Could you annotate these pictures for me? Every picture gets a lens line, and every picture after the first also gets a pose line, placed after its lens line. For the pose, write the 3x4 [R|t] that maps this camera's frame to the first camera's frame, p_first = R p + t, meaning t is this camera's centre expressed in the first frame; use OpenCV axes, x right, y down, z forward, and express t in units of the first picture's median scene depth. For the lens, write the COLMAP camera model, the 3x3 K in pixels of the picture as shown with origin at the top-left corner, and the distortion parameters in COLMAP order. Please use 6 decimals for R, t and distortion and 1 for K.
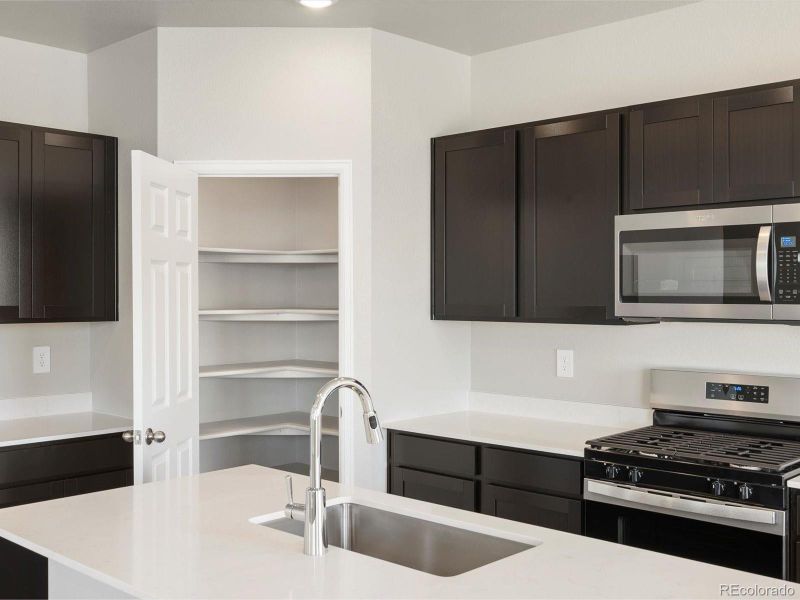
lens RADIAL K [[934.5, 0, 399.2], [0, 934.5, 296.3], [0, 0, 1]] dist [0.037288, 0.000000]
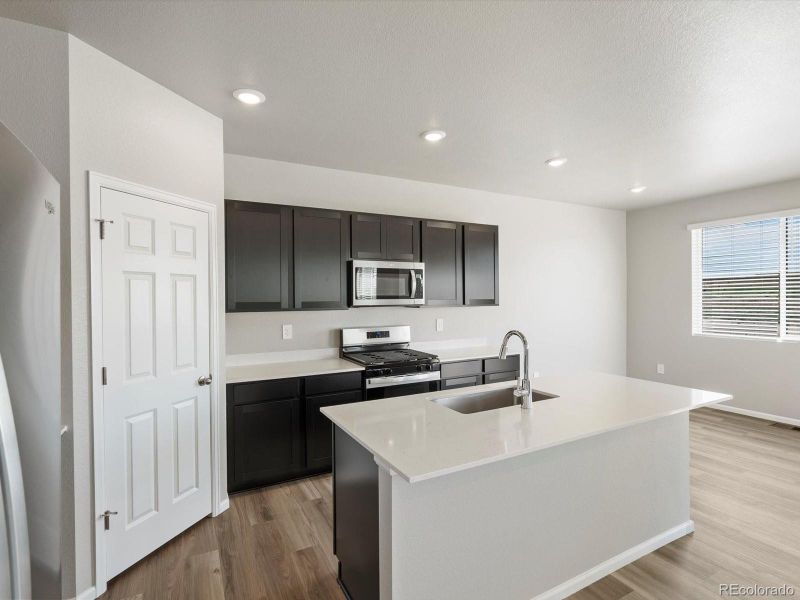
lens RADIAL K [[401.1, 0, 398.3], [0, 401.1, 302.4], [0, 0, 1]] dist [0.001702, 0.000168]
pose [[0.311038, -0.023925, 0.950096, -0.681347], [0.012458, 0.999700, 0.021096, -0.005533], [-0.950316, 0.005274, 0.311242, 0.649508]]
